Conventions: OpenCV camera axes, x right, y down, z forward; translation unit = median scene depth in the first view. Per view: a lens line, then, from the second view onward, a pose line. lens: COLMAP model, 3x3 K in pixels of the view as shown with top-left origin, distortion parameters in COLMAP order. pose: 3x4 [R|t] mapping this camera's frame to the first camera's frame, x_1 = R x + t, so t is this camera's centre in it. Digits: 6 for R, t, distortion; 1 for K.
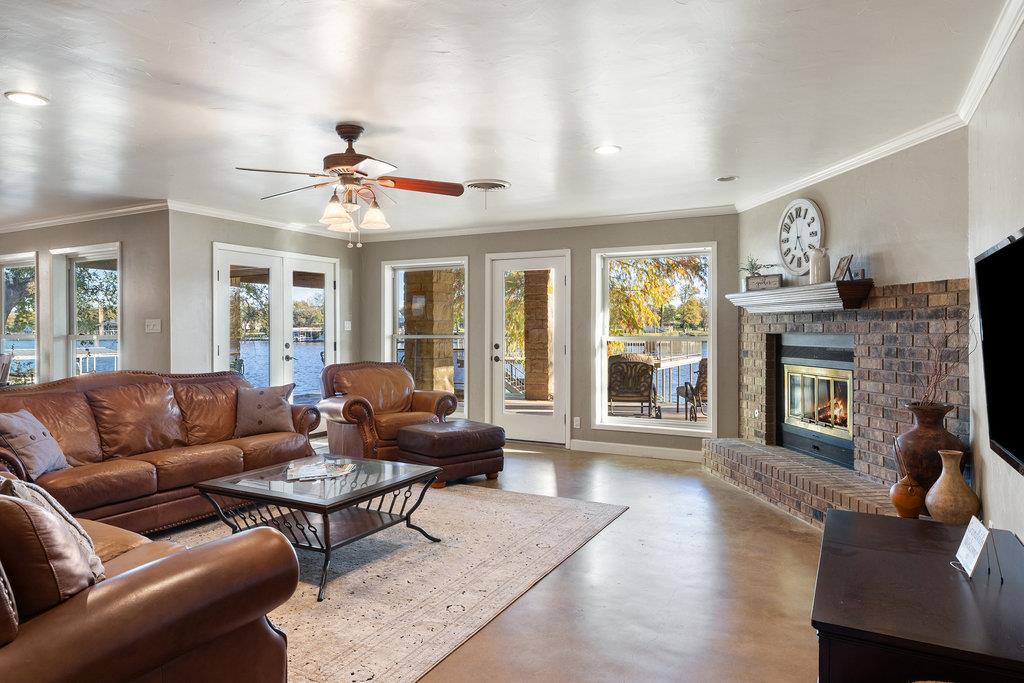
lens RADIAL K [[633.9, 0, 511.3], [0, 633.9, 353.7], [0, 0, 1]] dist [-0.005554, 0.000950]
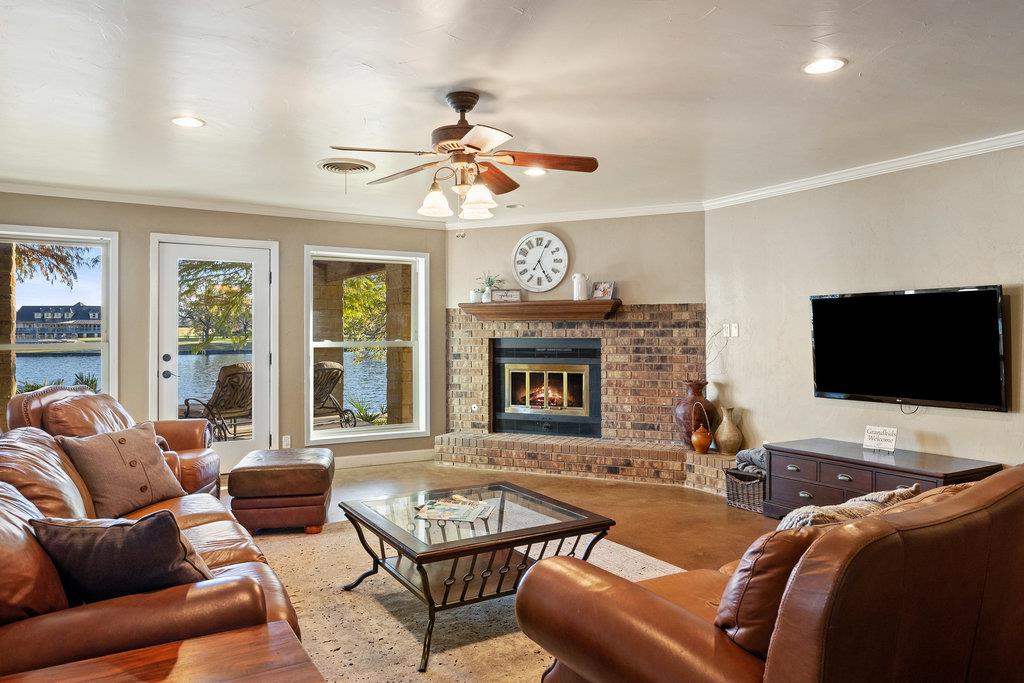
lens RADIAL K [[700.9, 0, 510.6], [0, 700.9, 349.2], [0, 0, 1]] dist [0.009655, 0.002388]
pose [[0.529617, -0.016686, 0.848073, -0.790113], [0.033644, 0.999433, -0.001346, -0.009895], [-0.847570, 0.029245, 0.529878, 0.326550]]
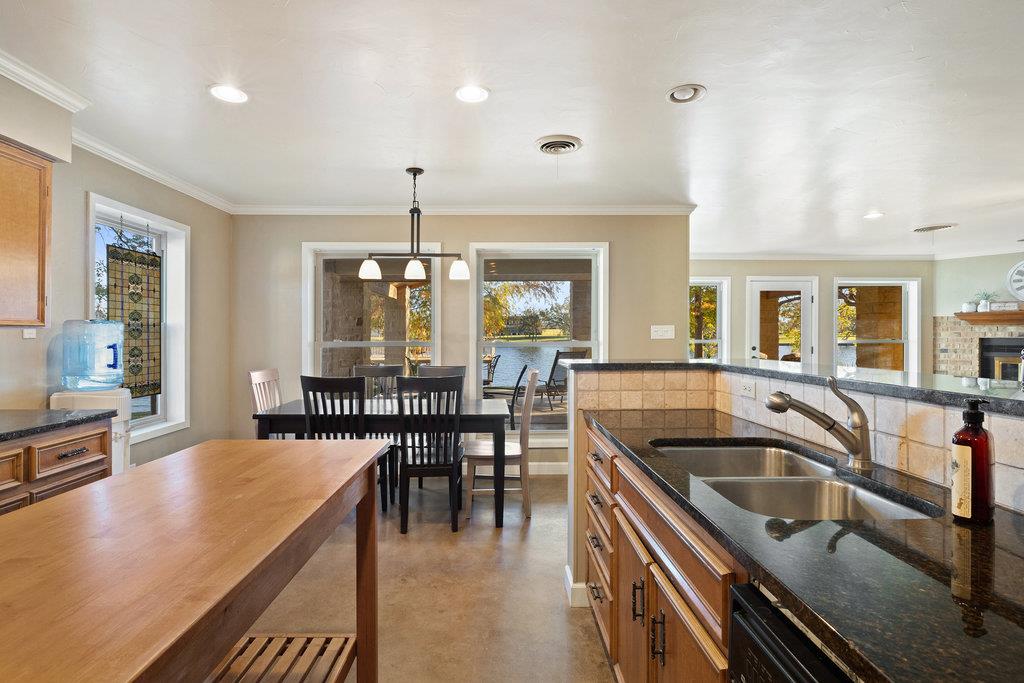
lens RADIAL K [[510.2, 0, 514.7], [0, 510.2, 334.6], [0, 0, 1]] dist [0.012549, 0.000424]
pose [[0.866828, 0.000966, 0.498606, -1.464538], [0.018541, 0.999244, -0.034170, -0.020408], [-0.498262, 0.038864, 0.866155, 0.537984]]
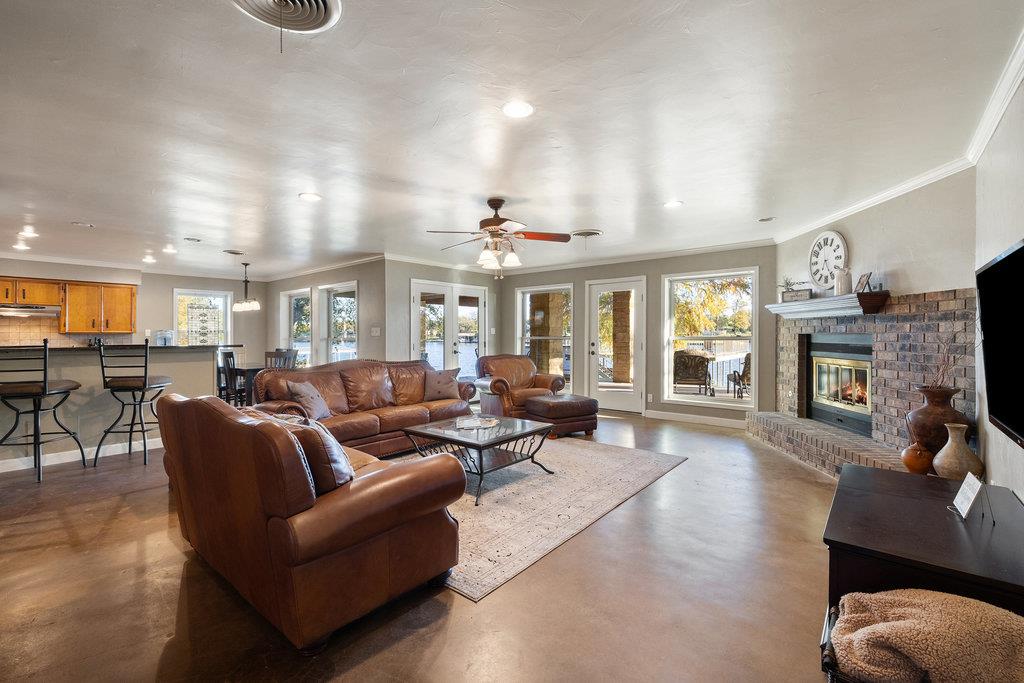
lens RADIAL K [[436.7, 0, 508.4], [0, 436.7, 352.9], [0, 0, 1]] dist [-0.002371, 0.001140]
pose [[0.977113, 0.004390, -0.212675, 0.001521], [-0.003408, 0.999982, 0.004984, 0.006466], [0.212693, -0.004145, 0.977110, -0.031167]]
